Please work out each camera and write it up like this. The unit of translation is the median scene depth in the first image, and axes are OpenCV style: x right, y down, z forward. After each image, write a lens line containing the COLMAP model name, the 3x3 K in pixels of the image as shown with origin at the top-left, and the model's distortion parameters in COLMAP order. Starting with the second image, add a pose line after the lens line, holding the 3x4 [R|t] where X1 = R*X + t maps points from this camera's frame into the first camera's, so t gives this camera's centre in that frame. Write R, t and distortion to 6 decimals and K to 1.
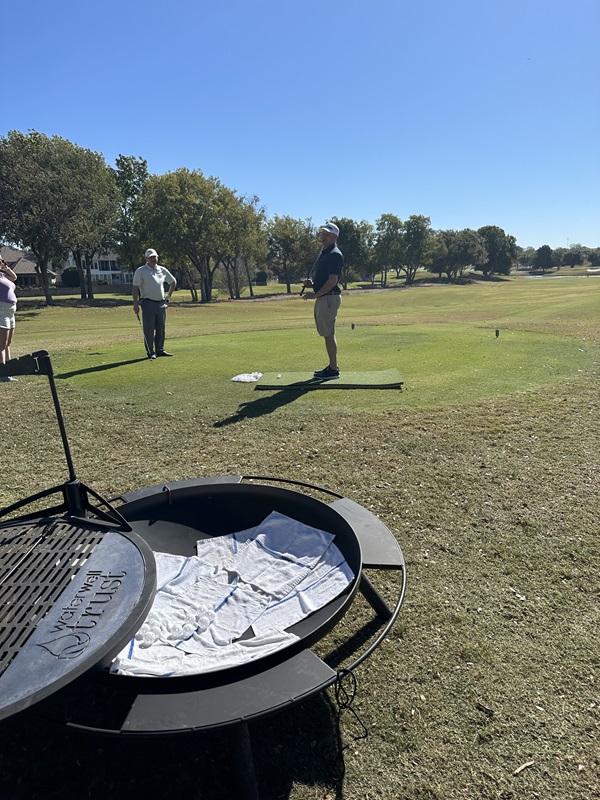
lens RADIAL K [[564.8, 0, 297.0], [0, 564.8, 401.9], [0, 0, 1]] dist [0.041434, -0.052671]
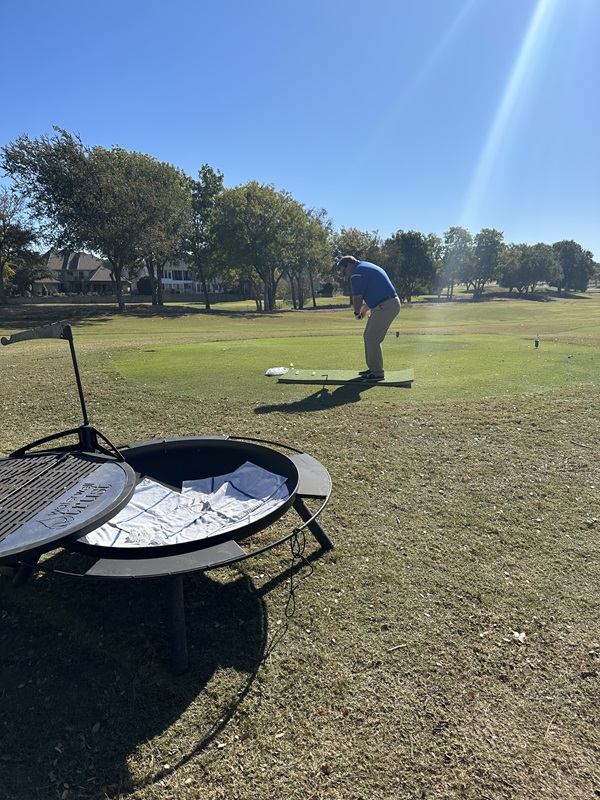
lens RADIAL K [[565.2, 0, 304.9], [0, 565.2, 411.2], [0, 0, 1]] dist [0.071952, -0.095811]
pose [[0.993928, 0.041537, -0.101892, 0.196059], [-0.042249, 0.999095, -0.004836, 0.081310], [0.101599, 0.009112, 0.994784, -0.196761]]
